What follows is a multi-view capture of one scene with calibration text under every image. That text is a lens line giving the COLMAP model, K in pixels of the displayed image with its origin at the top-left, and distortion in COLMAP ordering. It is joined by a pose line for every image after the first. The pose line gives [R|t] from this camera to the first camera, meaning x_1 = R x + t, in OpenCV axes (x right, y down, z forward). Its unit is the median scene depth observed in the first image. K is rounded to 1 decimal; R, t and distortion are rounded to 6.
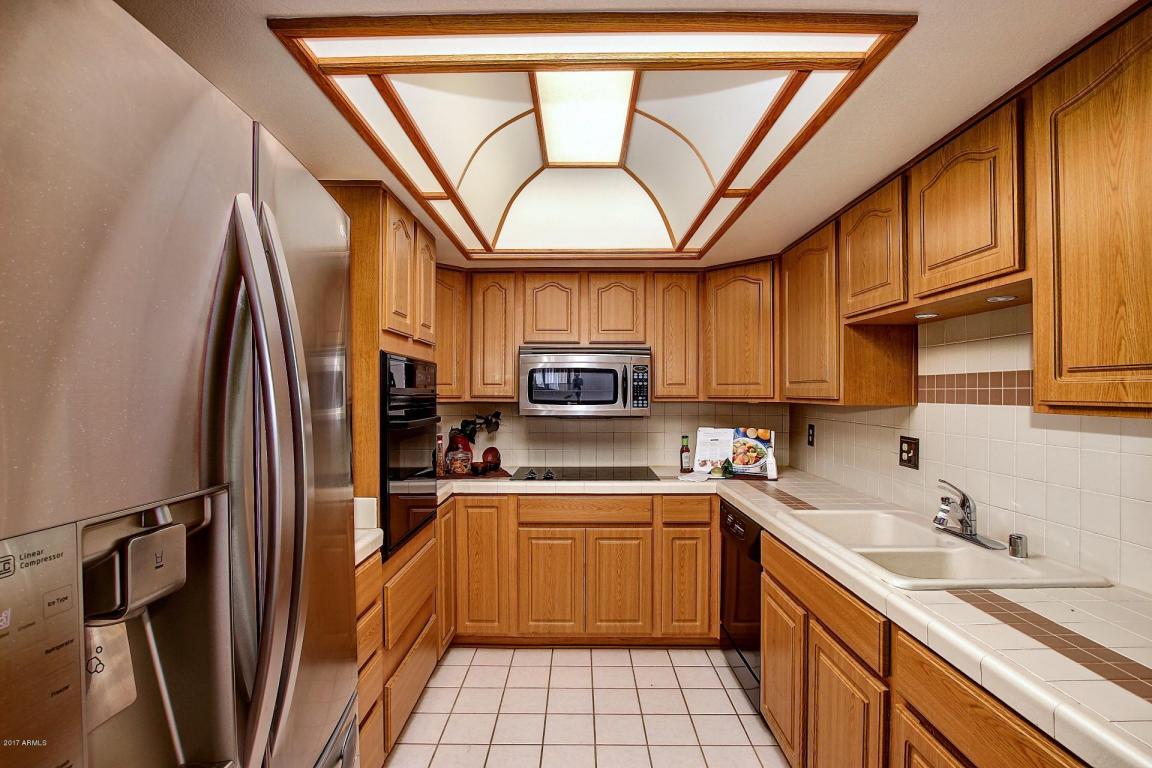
lens RADIAL K [[532.1, 0, 572.2], [0, 532.1, 394.5], [0, 0, 1]] dist [-0.032751, 0.003720]
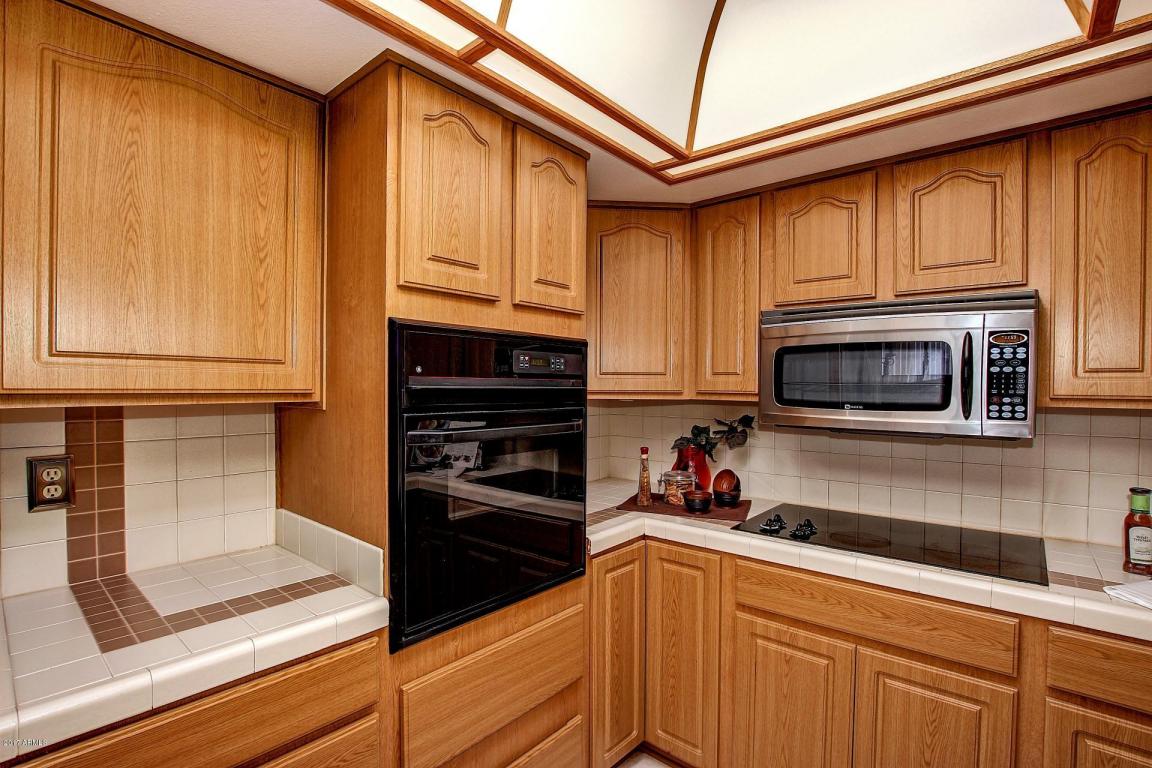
lens RADIAL K [[532.1, 0, 576.2], [0, 532.1, 393.2], [0, 0, 1]] dist [-0.032751, 0.003720]
pose [[0.769050, 0.012591, -0.639064, 0.137857], [-0.008126, 0.999918, 0.009922, -0.000896], [0.639137, -0.002437, 0.769089, 0.420114]]
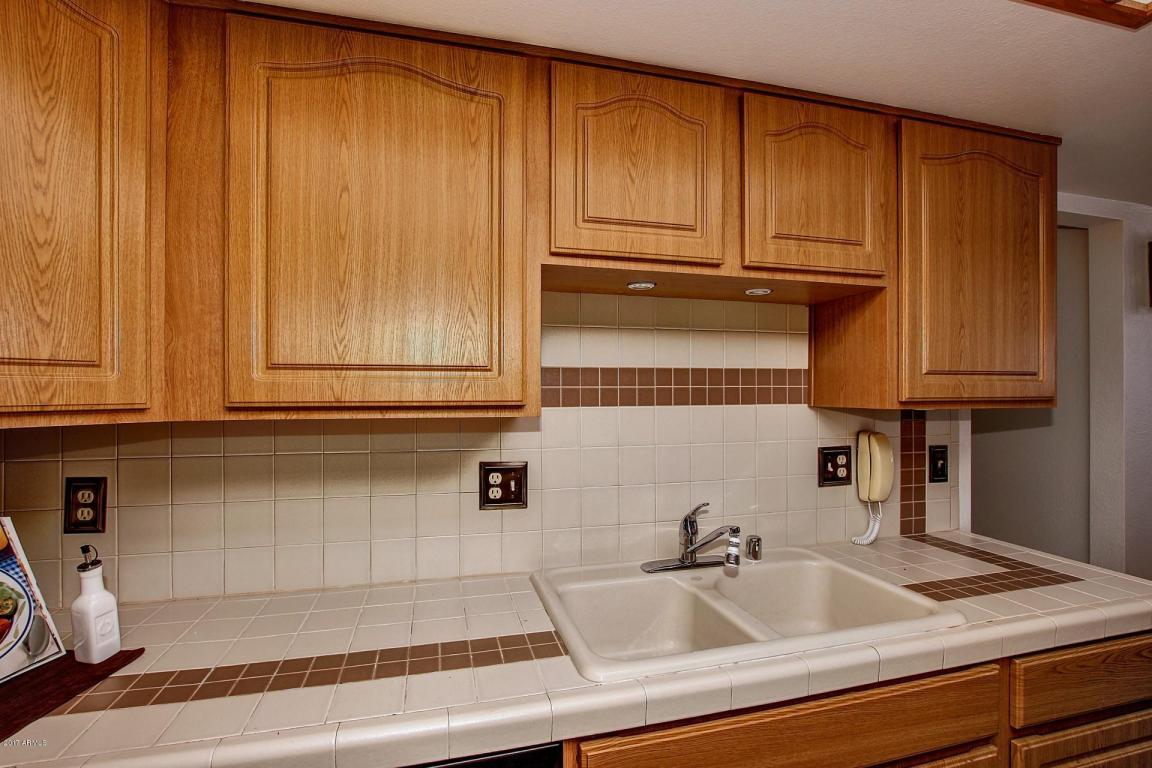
lens RADIAL K [[513.0, 0, 572.3], [0, 513.0, 387.6], [0, 0, 1]] dist [-0.023954, 0.000050]
pose [[-0.261212, 0.004884, 0.965269, 0.009822], [0.005837, 0.999977, -0.003481, -0.004968], [-0.965264, 0.004725, -0.261234, 0.814733]]
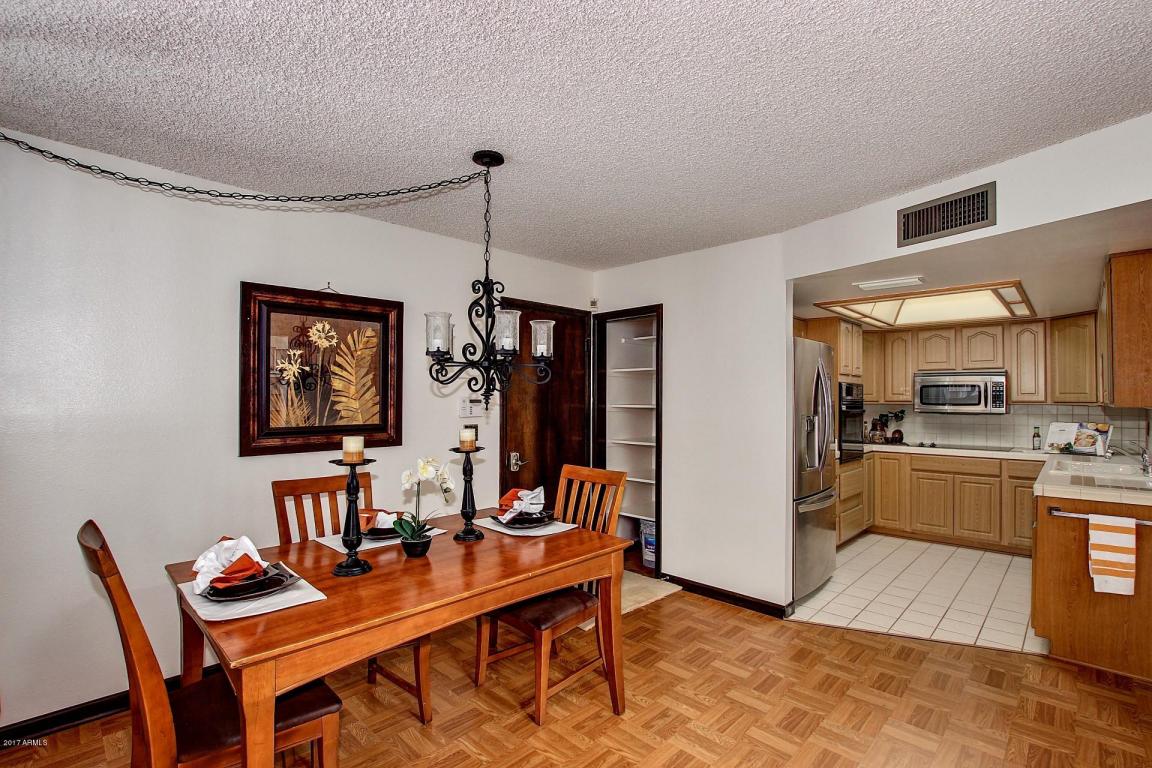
lens RADIAL K [[532.1, 0, 577.6], [0, 532.1, 392.2], [0, 0, 1]] dist [-0.032751, 0.003720]
pose [[0.727522, -0.005182, -0.686065, 0.307558], [-0.004054, 0.999922, -0.011851, 0.000244], [0.686072, 0.011403, 0.727444, -1.126949]]
